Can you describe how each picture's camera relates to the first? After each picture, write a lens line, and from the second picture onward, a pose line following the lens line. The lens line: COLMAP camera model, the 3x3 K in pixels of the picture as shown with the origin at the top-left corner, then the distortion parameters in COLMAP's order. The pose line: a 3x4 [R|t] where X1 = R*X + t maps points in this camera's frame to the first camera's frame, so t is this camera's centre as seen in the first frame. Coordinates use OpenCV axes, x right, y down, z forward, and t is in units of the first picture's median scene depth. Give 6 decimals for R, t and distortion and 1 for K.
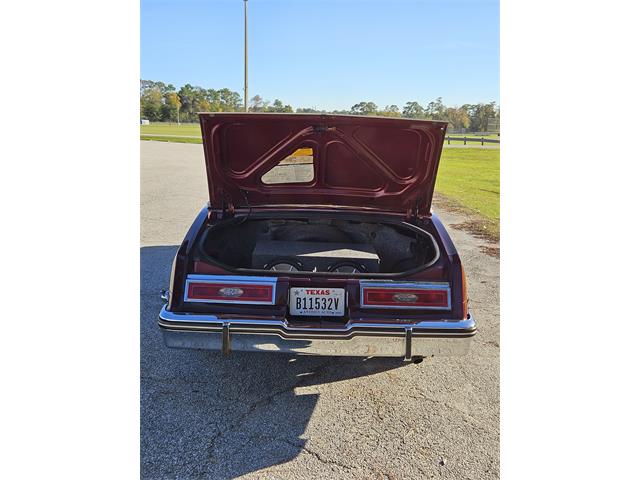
lens RADIAL K [[862.4, 0, 320.0], [0, 862.4, 240.0], [0, 0, 1]] dist [0.090659, -0.102372]
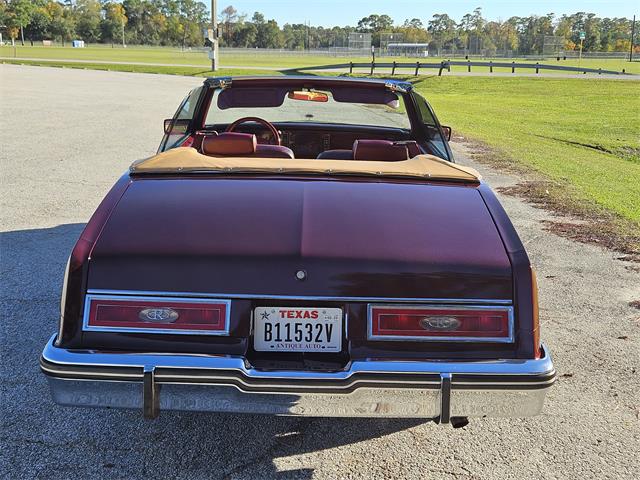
lens RADIAL K [[862.4, 0, 320.0], [0, 862.4, 240.0], [0, 0, 1]] dist [0.090659, -0.102372]
pose [[0.999890, -0.003038, -0.014500, 0.021786], [0.004172, 0.996880, 0.078828, -0.041703], [0.014215, -0.078880, 0.996783, 0.384904]]
